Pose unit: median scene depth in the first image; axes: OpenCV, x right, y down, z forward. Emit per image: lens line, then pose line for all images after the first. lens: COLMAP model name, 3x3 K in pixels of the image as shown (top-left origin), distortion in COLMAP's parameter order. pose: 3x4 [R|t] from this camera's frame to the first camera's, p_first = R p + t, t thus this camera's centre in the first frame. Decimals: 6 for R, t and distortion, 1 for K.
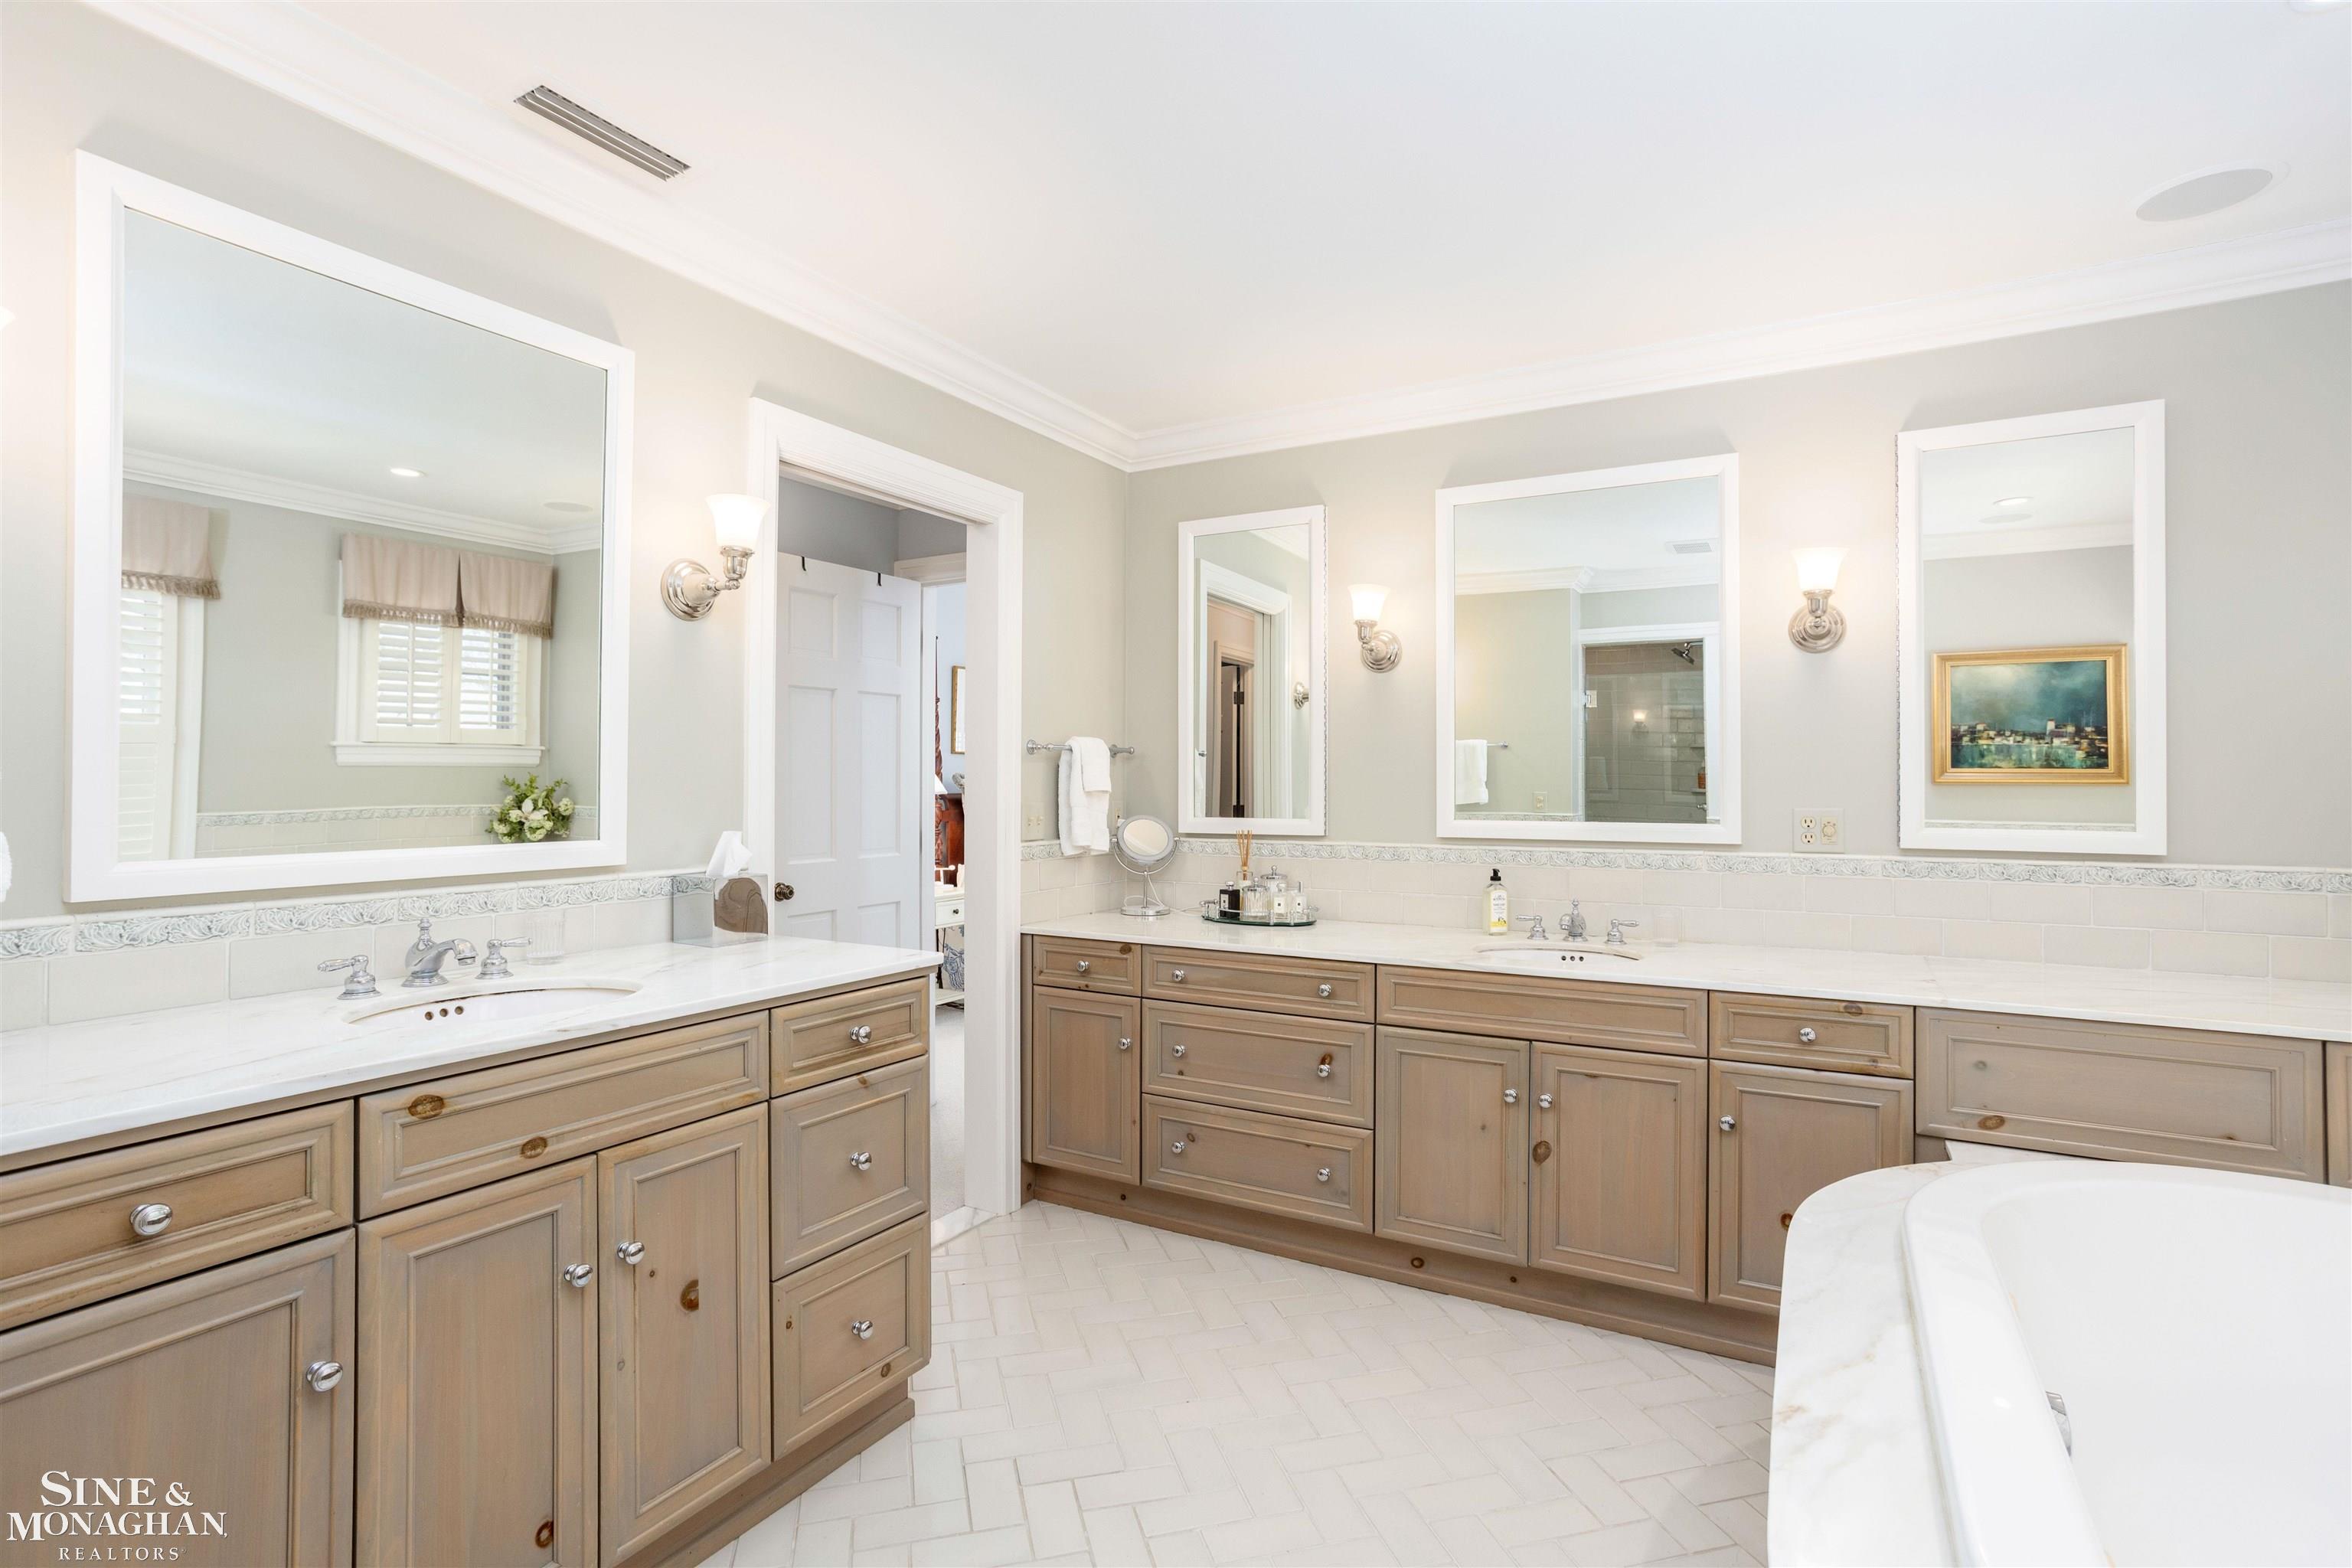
lens RADIAL K [[1122.8, 0, 1176.0], [0, 1122.8, 784.0], [0, 0, 1]] dist [-0.028589, 0.000108]
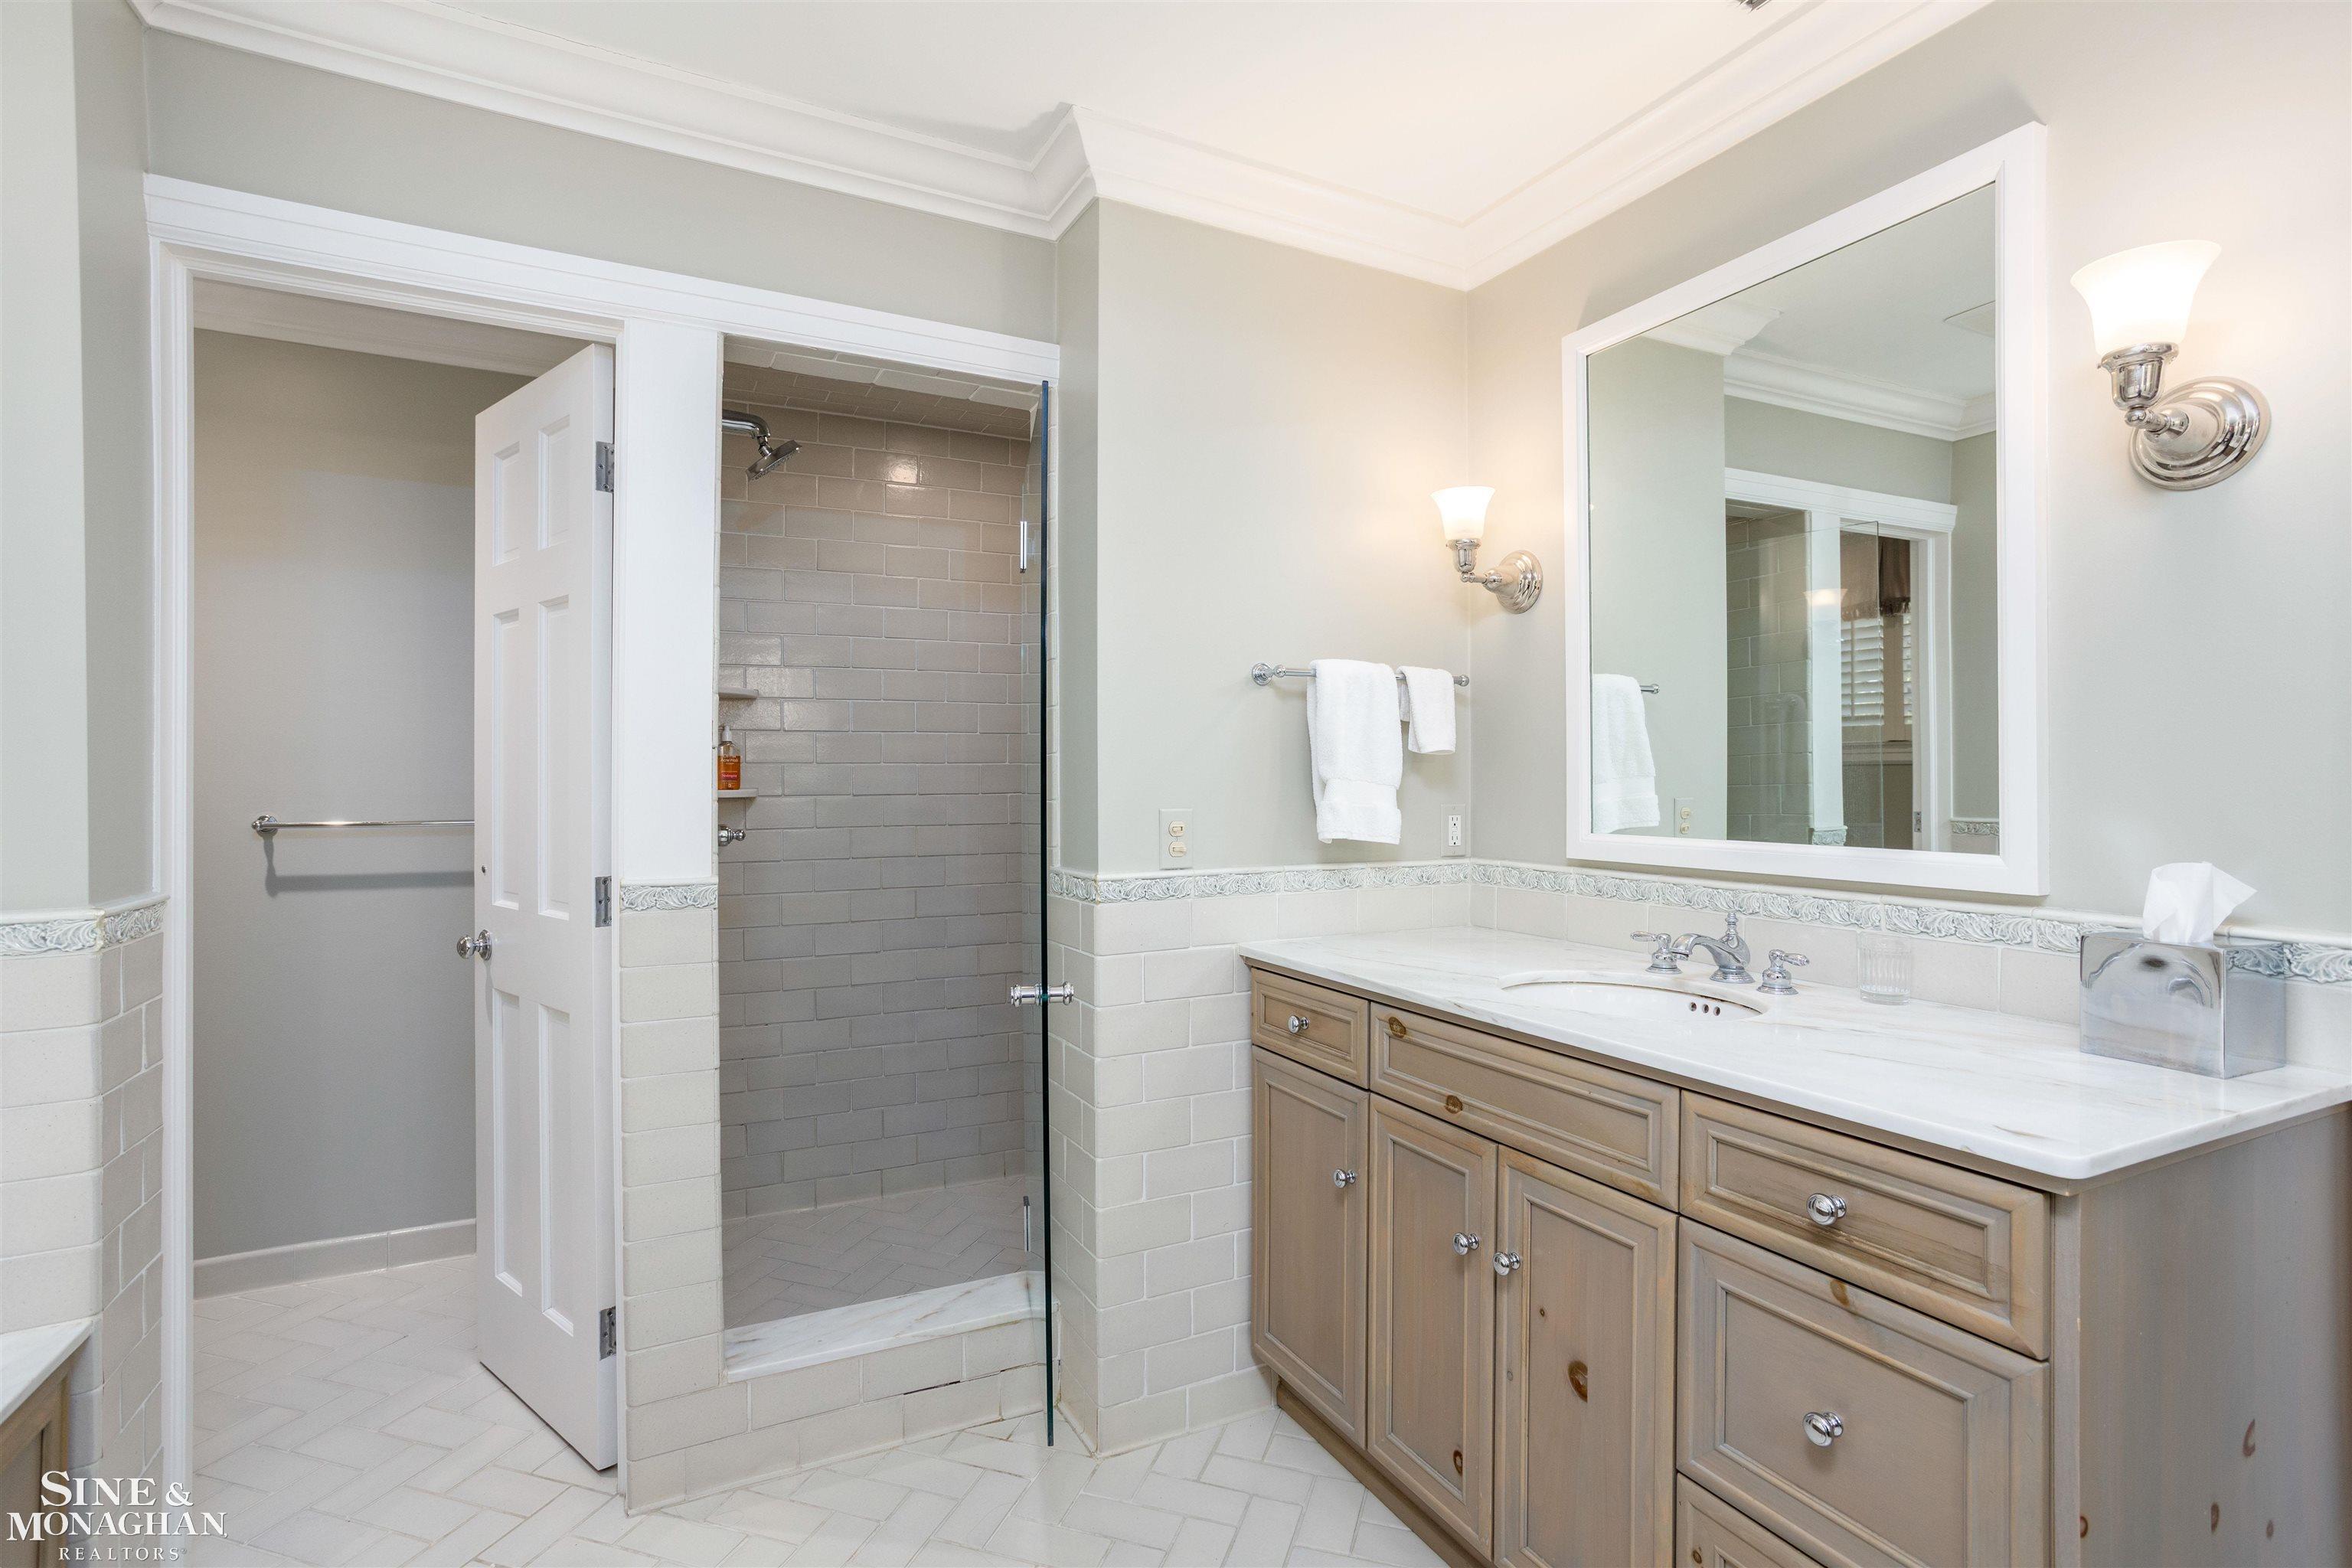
lens RADIAL K [[1122.8, 0, 1176.0], [0, 1122.8, 784.0], [0, 0, 1]] dist [-0.028589, 0.000108]
pose [[-0.548813, 0.003502, -0.835938, 0.438375], [-0.000510, 0.999990, 0.004524, 0.004086], [0.835945, 0.002909, -0.548806, 1.207500]]
